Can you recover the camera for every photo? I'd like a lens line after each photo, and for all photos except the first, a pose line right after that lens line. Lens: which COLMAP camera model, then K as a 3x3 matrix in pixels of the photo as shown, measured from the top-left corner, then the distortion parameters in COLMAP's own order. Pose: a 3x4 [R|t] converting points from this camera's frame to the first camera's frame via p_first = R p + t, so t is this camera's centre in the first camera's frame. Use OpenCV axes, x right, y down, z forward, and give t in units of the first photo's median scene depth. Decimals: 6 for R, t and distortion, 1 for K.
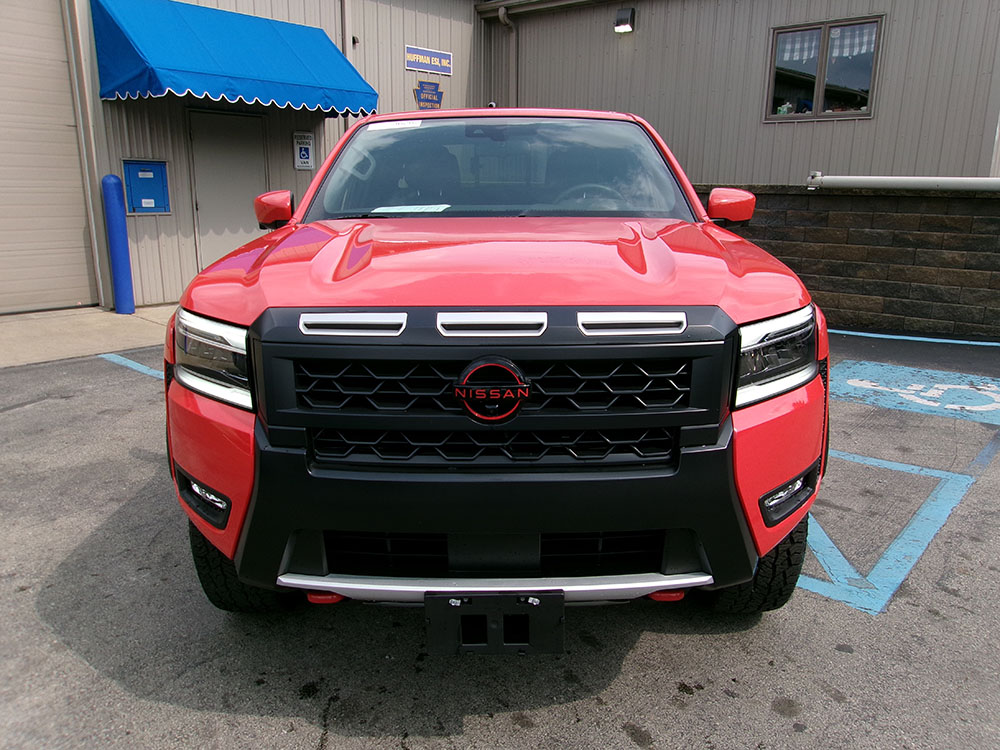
lens RADIAL K [[775.1, 0, 500.0], [0, 775.1, 375.0], [0, 0, 1]] dist [-0.026780, 0.059081]
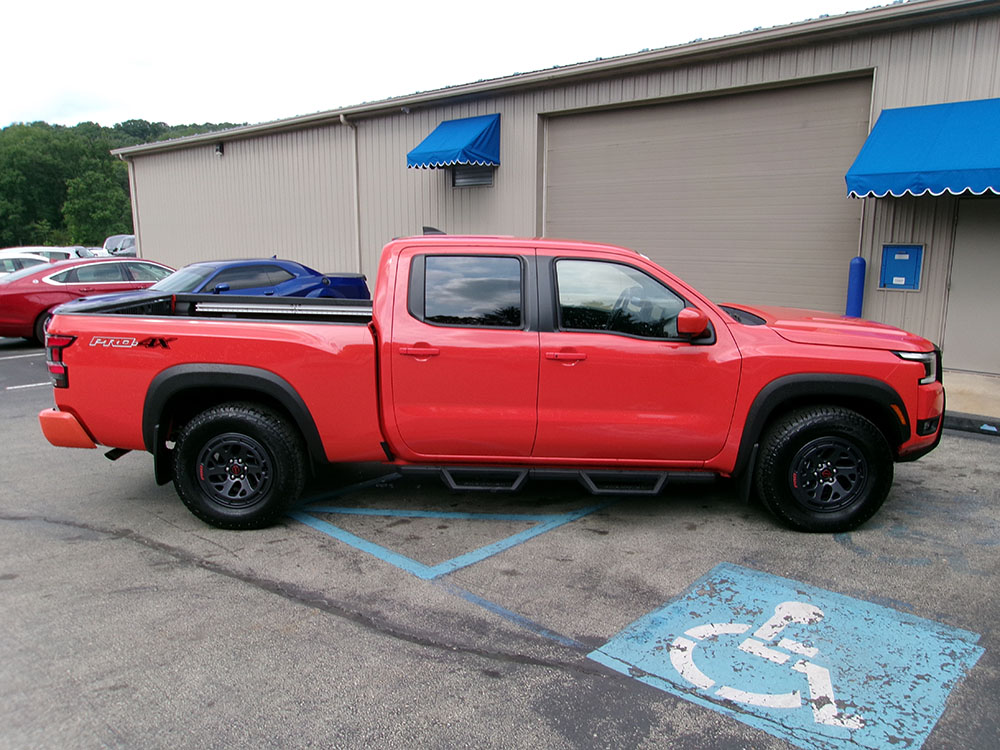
lens RADIAL K [[774.9, 0, 500.0], [0, 774.9, 375.0], [0, 0, 1]] dist [-0.038571, 0.051409]
pose [[-0.061391, 0.177432, -0.982216, 0.693251], [-0.232969, 0.954344, 0.186958, -0.156129], [0.970545, 0.240303, -0.017251, 0.450937]]
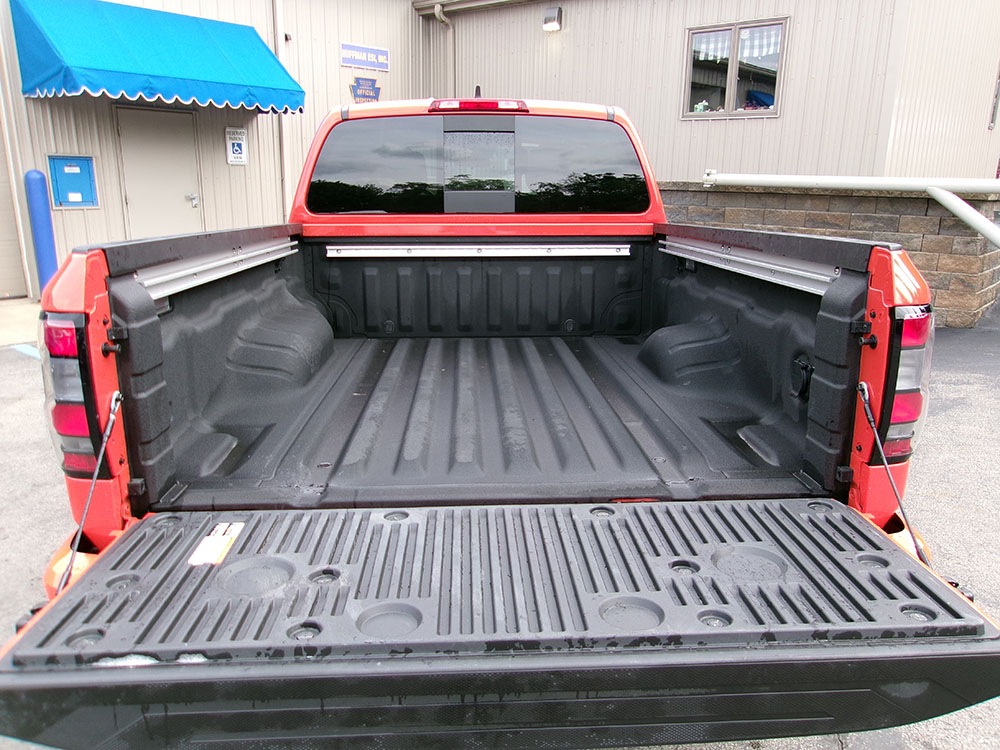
lens RADIAL K [[775.1, 0, 500.0], [0, 775.1, 375.0], [0, 0, 1]] dist [-0.026780, 0.059081]
pose [[0.999932, -0.001057, 0.011576, 0.092051], [0.000905, 0.999913, 0.013144, 0.000245], [-0.011589, -0.013132, 0.999847, -0.035472]]
